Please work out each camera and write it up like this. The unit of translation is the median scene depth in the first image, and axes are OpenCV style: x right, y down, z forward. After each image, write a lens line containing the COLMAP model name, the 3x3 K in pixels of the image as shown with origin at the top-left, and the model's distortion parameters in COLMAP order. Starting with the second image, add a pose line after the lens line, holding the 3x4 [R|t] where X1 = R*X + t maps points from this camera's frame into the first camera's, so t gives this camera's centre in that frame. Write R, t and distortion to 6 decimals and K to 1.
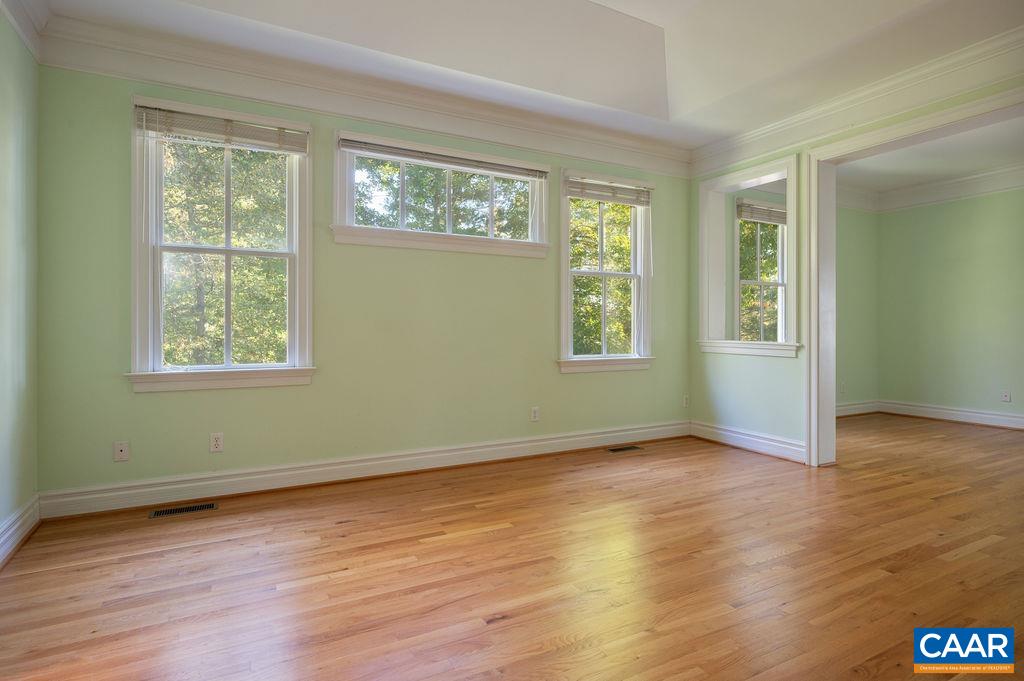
lens RADIAL K [[536.4, 0, 512.3], [0, 536.4, 327.5], [0, 0, 1]] dist [-0.001994, -0.000324]
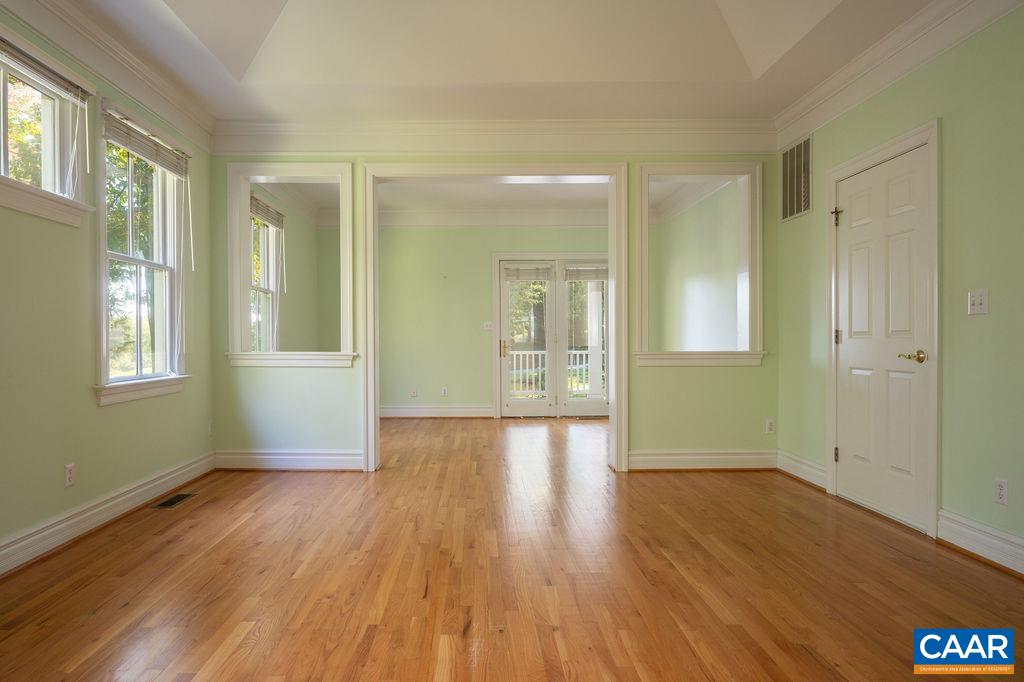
lens RADIAL K [[598.7, 0, 512.0], [0, 598.7, 341.0], [0, 0, 1]] dist [0.001873, 0.000640]
pose [[0.482233, -0.003904, 0.876034, -0.306002], [-0.000089, 0.999990, 0.004506, 0.002457], [-0.876043, -0.002251, 0.482228, 0.201092]]
